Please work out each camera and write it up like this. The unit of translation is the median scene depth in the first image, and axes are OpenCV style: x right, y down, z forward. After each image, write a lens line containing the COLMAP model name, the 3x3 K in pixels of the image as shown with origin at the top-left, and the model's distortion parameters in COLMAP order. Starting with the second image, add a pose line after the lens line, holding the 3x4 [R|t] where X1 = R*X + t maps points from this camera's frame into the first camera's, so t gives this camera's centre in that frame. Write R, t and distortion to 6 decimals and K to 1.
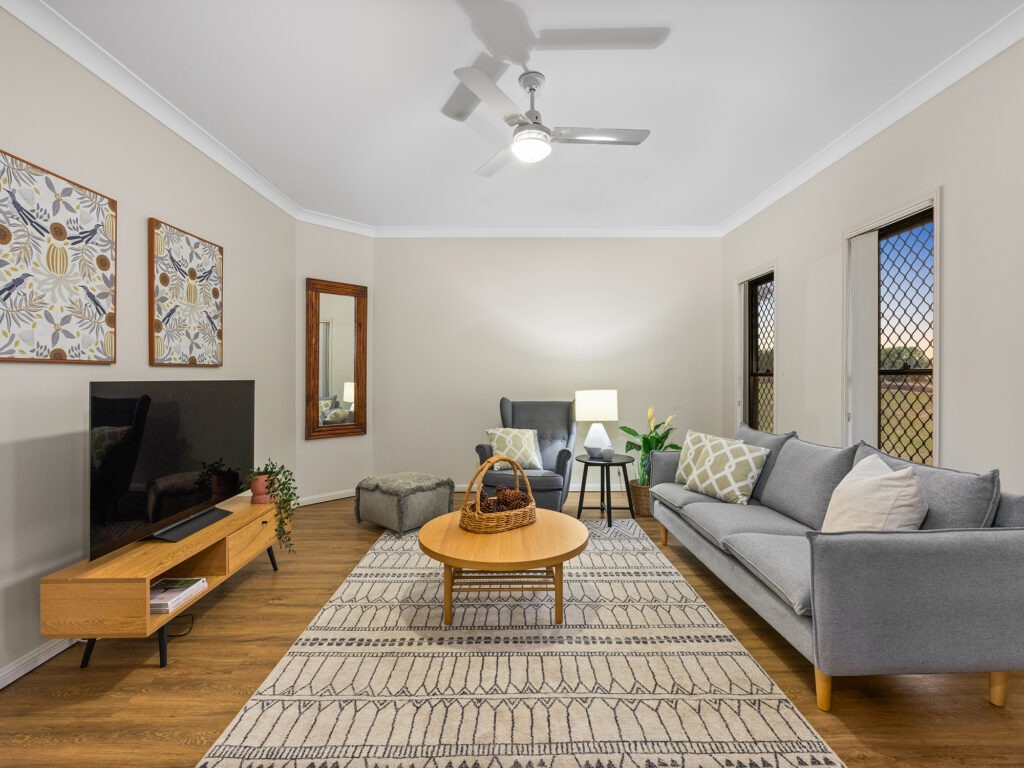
lens RADIAL K [[462.9, 0, 512.0], [0, 462.9, 384.0], [0, 0, 1]] dist [-0.001379, -0.000256]
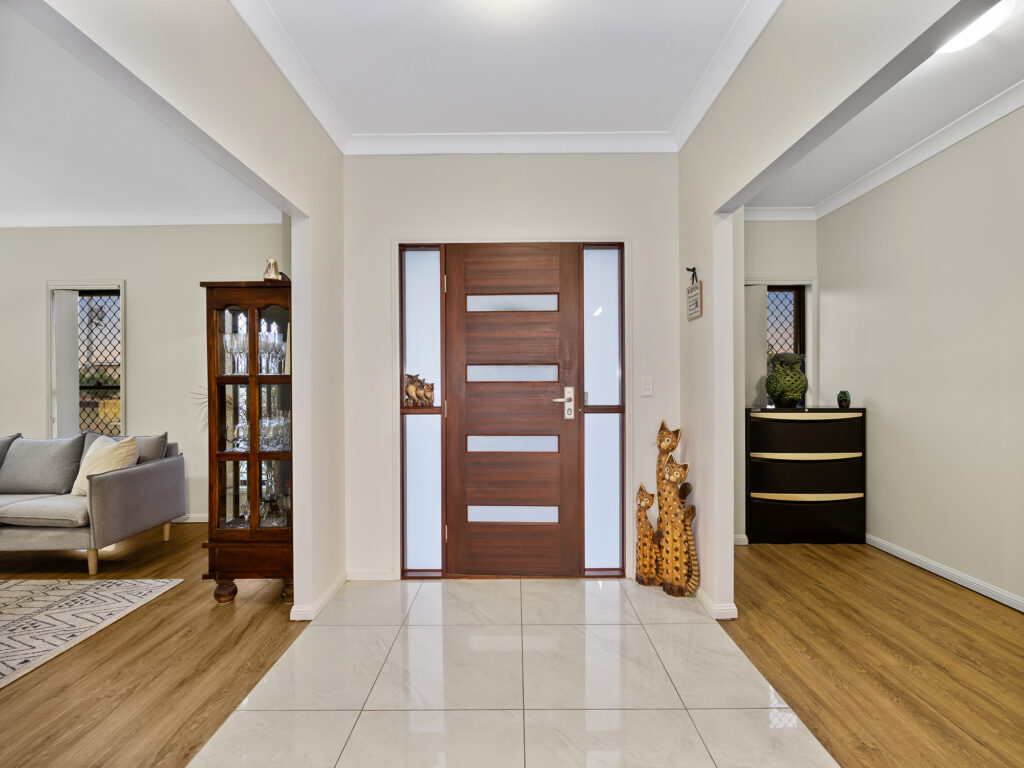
lens RADIAL K [[462.9, 0, 512.0], [0, 462.9, 384.0], [0, 0, 1]] dist [-0.001379, -0.000256]
pose [[0.018536, 0.007868, 0.999797, -1.082743], [0.019272, 0.999780, -0.008226, 0.003314], [-0.999642, 0.019421, 0.018380, -0.670081]]
